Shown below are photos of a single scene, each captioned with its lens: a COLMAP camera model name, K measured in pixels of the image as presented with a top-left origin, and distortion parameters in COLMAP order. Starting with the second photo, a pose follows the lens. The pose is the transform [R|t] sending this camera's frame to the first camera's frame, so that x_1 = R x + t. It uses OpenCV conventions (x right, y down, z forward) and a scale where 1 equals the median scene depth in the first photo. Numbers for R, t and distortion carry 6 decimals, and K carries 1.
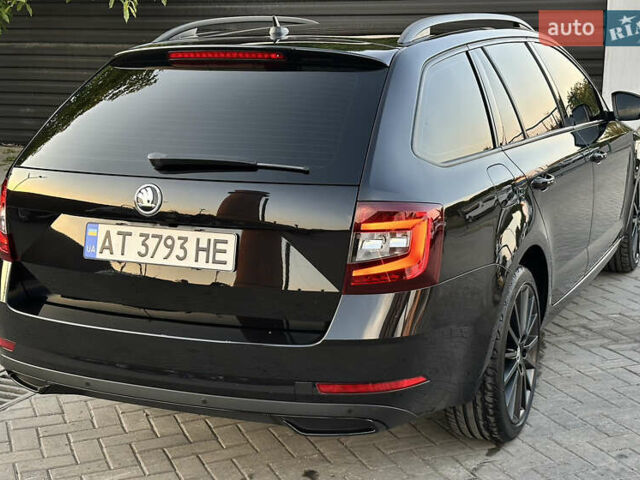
lens RADIAL K [[1214.9, 0, 323.4], [0, 1214.9, 240.2], [0, 0, 1]] dist [0.121074, 0.000000]
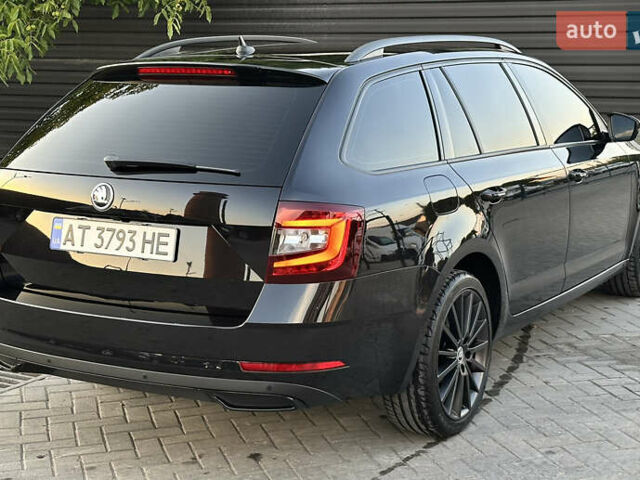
lens RADIAL K [[1395.1, 0, 317.2], [0, 1395.1, 241.4], [0, 0, 1]] dist [0.129914, 0.000000]
pose [[0.994754, 0.024717, -0.099262, 0.163840], [-0.027949, 0.999119, -0.031304, 0.038452], [0.098401, 0.033914, 0.994569, -0.240569]]
